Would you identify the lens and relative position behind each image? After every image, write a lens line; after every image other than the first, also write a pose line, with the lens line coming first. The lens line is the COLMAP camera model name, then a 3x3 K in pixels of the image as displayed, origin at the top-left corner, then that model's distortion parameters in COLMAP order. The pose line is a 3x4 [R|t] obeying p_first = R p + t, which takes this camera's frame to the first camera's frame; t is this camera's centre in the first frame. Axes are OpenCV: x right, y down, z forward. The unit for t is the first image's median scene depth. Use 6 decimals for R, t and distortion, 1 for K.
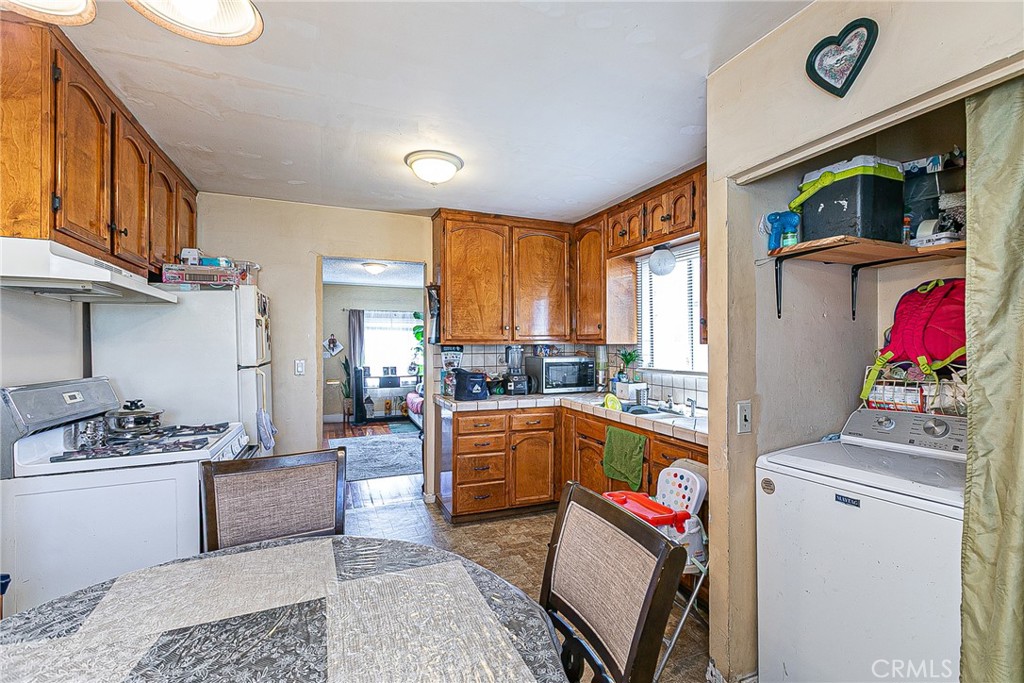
lens RADIAL K [[451.6, 0, 512.1], [0, 451.6, 342.2], [0, 0, 1]] dist [0.001006, -0.000005]
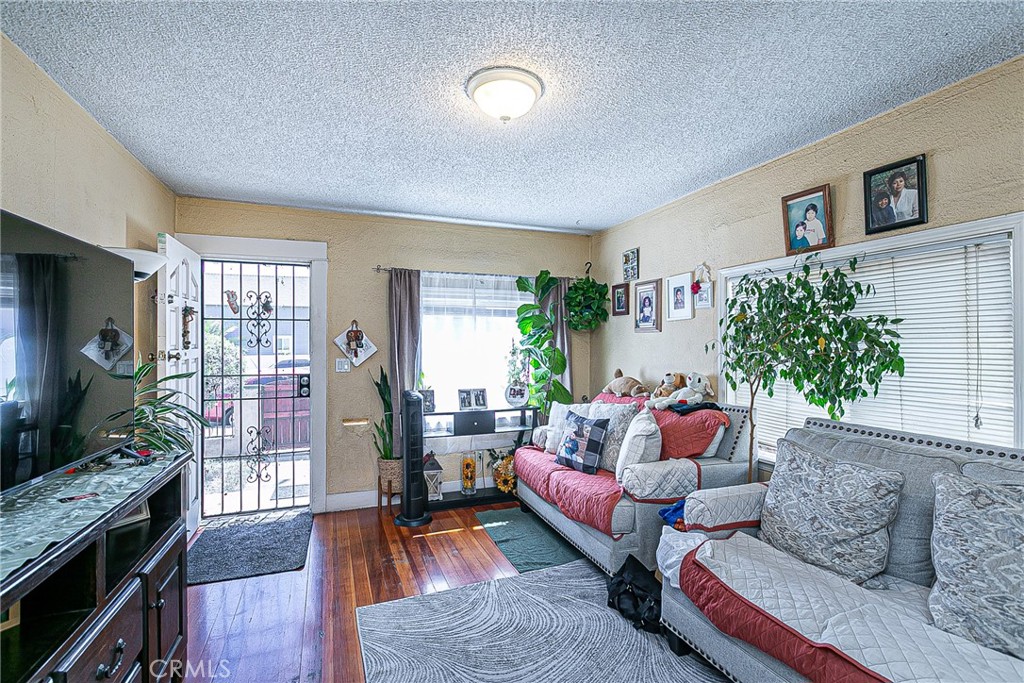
lens RADIAL K [[492.8, 0, 519.0], [0, 492.8, 346.7], [0, 0, 1]] dist [0.001383, 0.000314]
pose [[0.999780, -0.000669, -0.020978, -0.520452], [0.000840, 0.999966, 0.008184, 0.011600], [0.020972, -0.008199, 0.999746, 1.183295]]
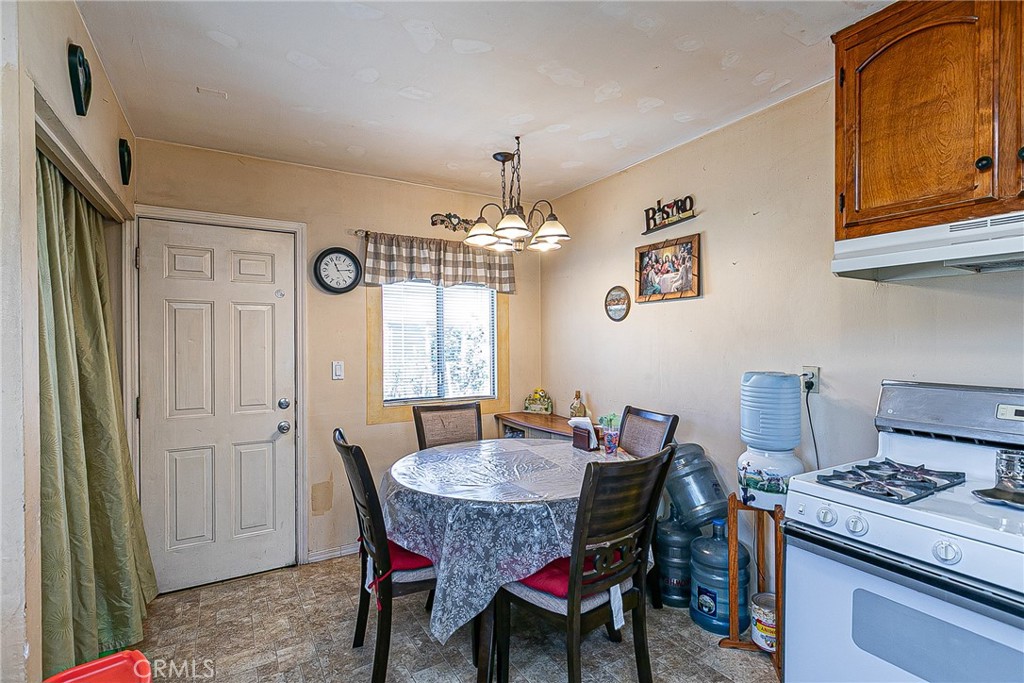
lens RADIAL K [[480.3, 0, 508.4], [0, 480.3, 342.0], [0, 0, 1]] dist [-0.000643, 0.000440]
pose [[-0.990044, 0.008608, -0.140498, -0.044756], [0.009406, 0.999943, -0.005017, 0.004083], [0.140446, -0.006288, -0.990068, 0.929072]]
